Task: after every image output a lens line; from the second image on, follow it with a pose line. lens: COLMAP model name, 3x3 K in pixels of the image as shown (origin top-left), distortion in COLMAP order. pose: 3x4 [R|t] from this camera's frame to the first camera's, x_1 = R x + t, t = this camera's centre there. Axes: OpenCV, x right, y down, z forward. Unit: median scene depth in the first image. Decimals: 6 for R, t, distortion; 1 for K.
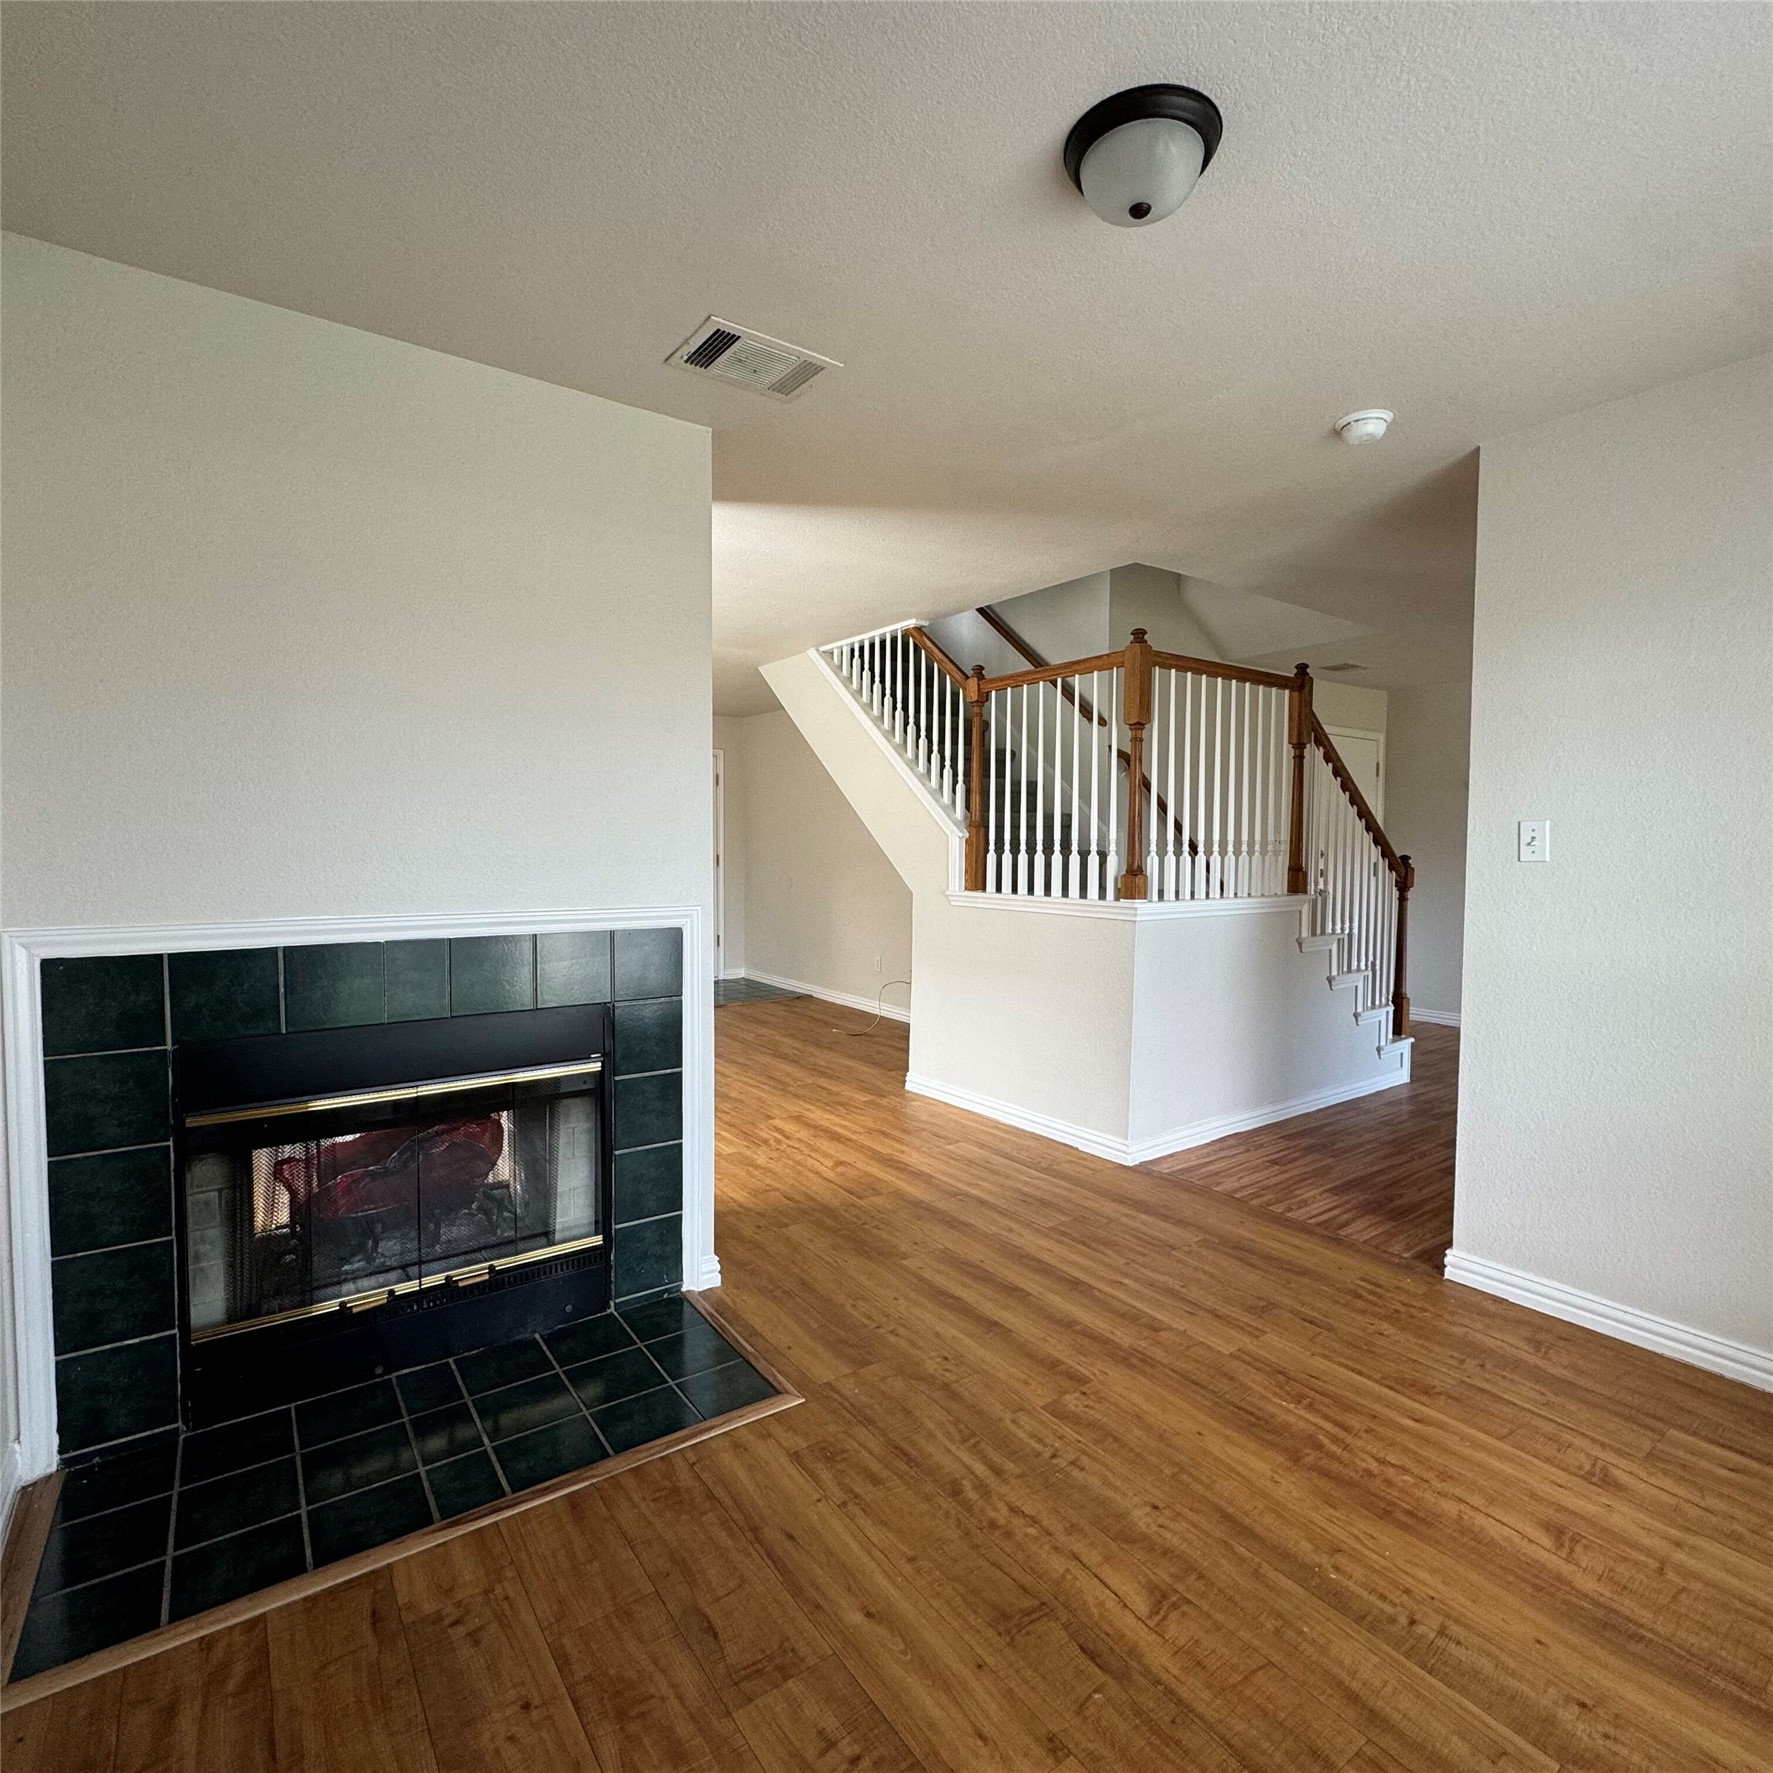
lens RADIAL K [[935.8, 0, 886.5], [0, 935.8, 886.5], [0, 0, 1]] dist [-0.000362, -0.000038]
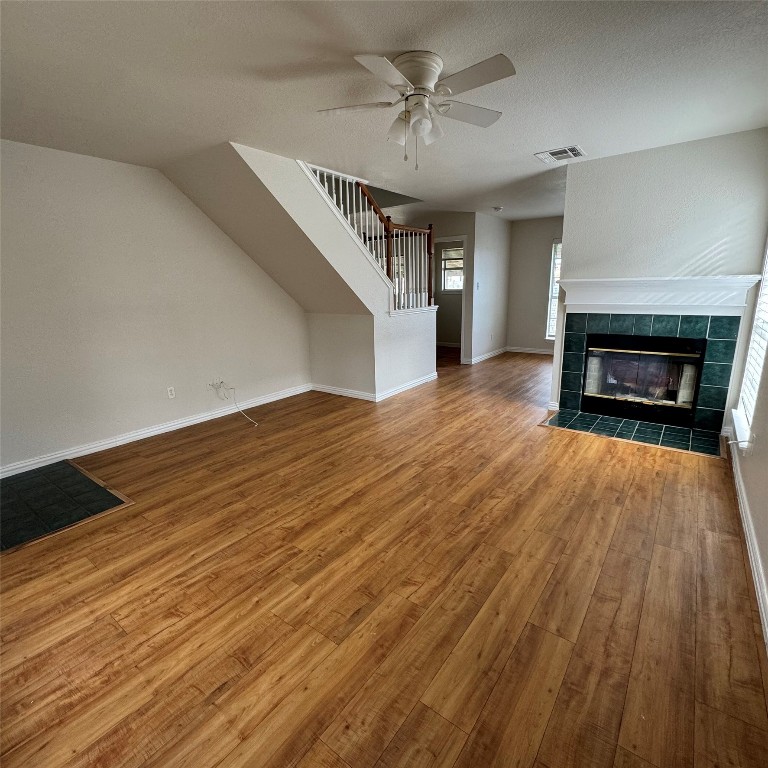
lens RADIAL K [[405.4, 0, 384.0], [0, 405.4, 384.0], [0, 0, 1]] dist [-0.000362, -0.000038]
pose [[-0.302007, -0.216494, 0.928398, -1.019819], [0.059497, 0.967693, 0.245011, -0.079339], [-0.951447, 0.129232, -0.279369, 1.423822]]
